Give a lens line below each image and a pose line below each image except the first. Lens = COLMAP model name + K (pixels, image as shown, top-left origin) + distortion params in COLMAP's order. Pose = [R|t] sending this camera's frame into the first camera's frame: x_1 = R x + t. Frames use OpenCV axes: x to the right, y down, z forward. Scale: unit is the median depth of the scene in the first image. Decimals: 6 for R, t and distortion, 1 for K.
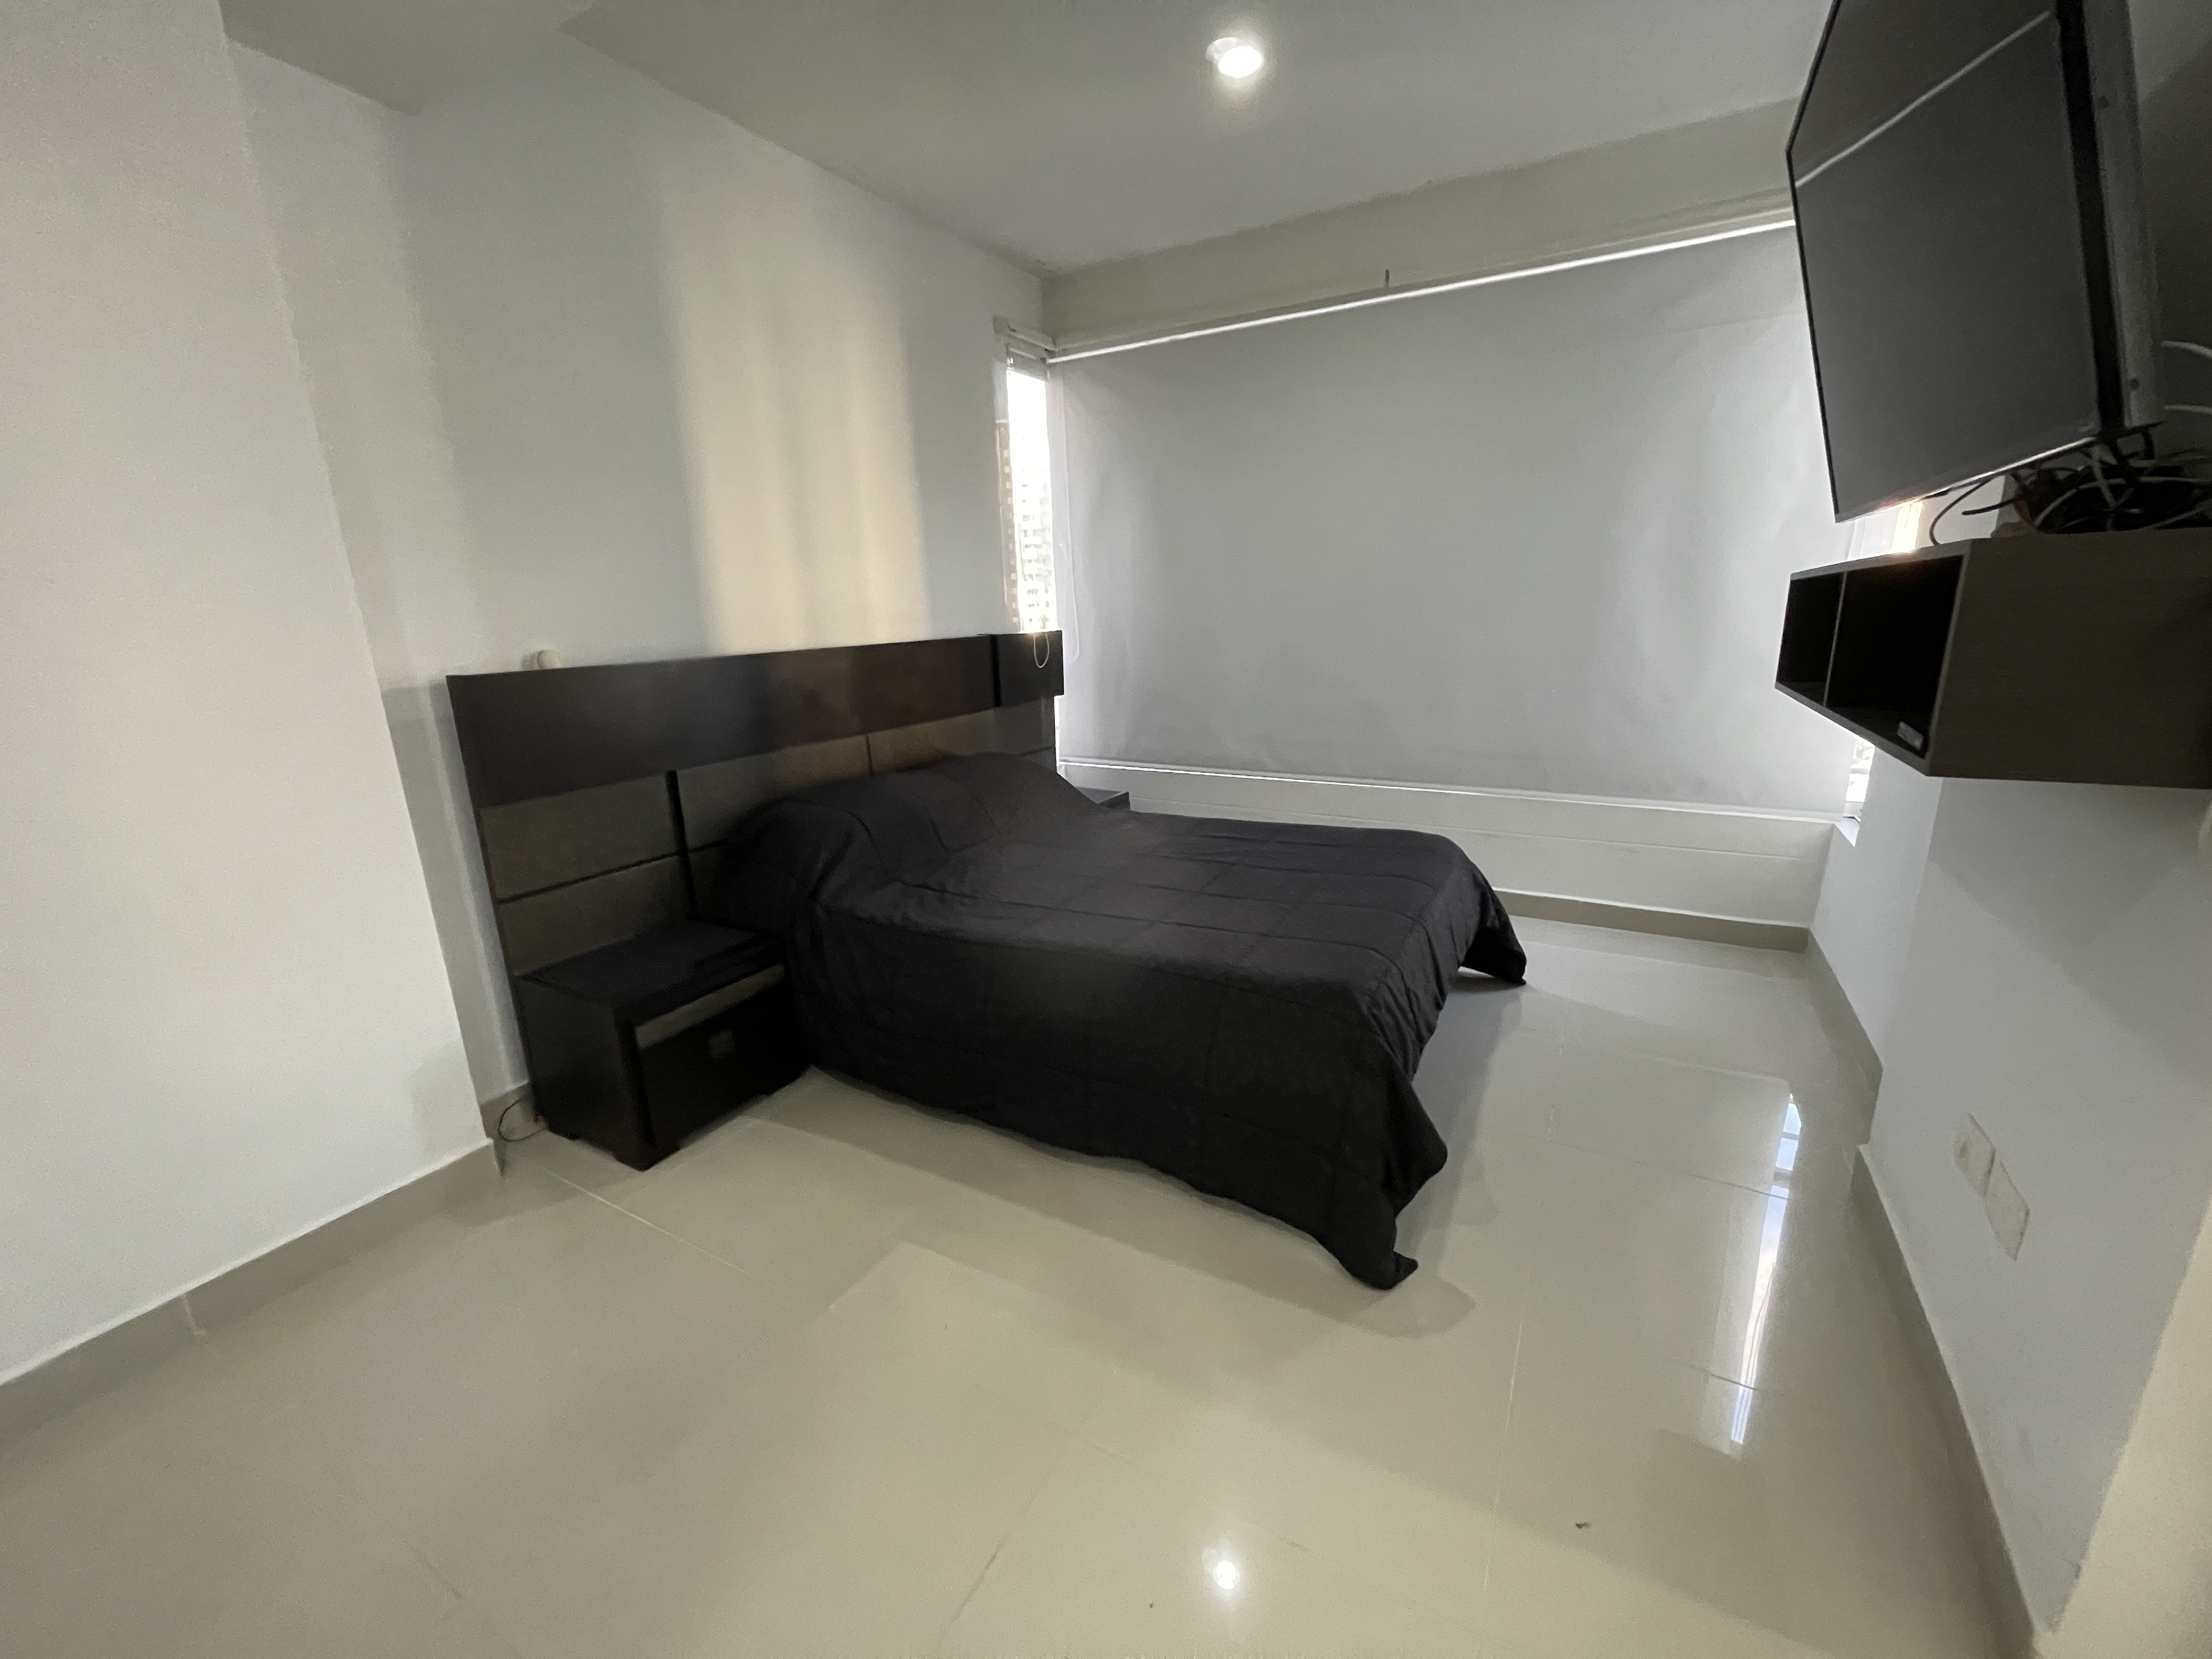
lens RADIAL K [[886.7, 0, 1106.0], [0, 886.7, 829.5], [0, 0, 1]] dist [0.000897, 0.000170]
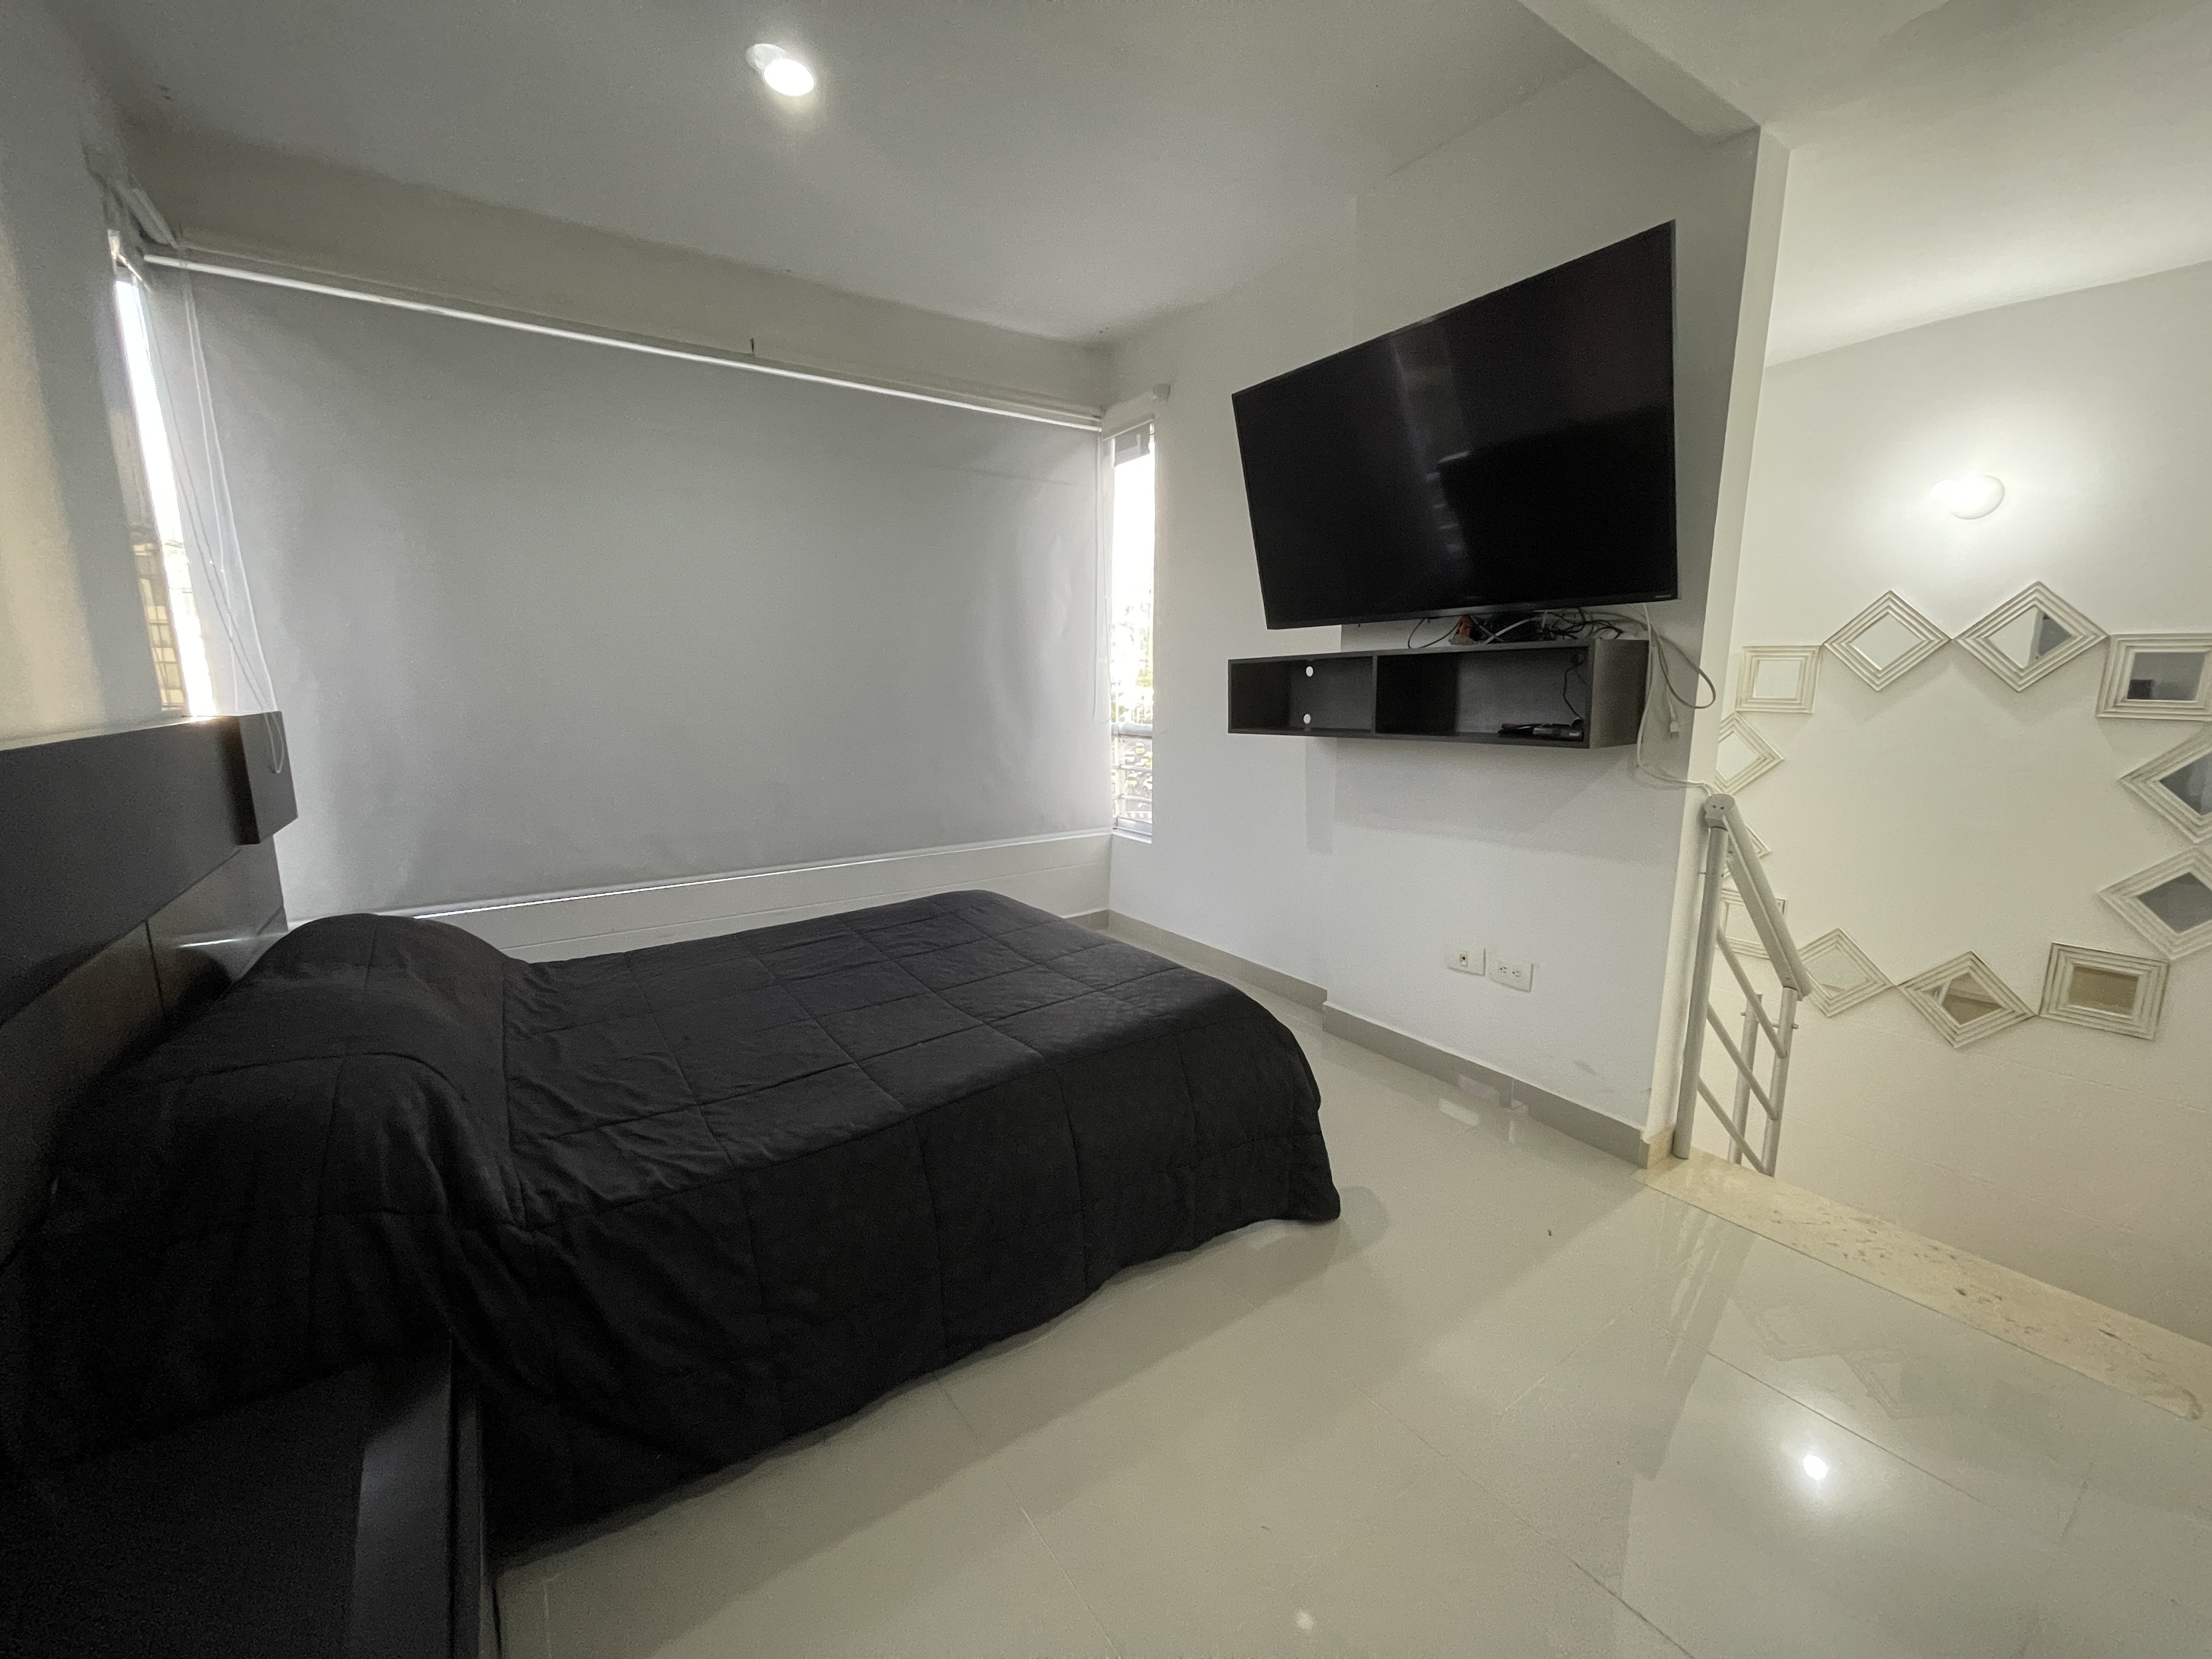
lens RADIAL K [[886.7, 0, 1106.0], [0, 886.7, 829.5], [0, 0, 1]] dist [0.000897, 0.000170]
pose [[0.438267, -0.125070, 0.890101, -0.460952], [0.214623, 0.976189, 0.031490, -0.060420], [-0.872845, 0.177235, 0.454674, 0.334500]]
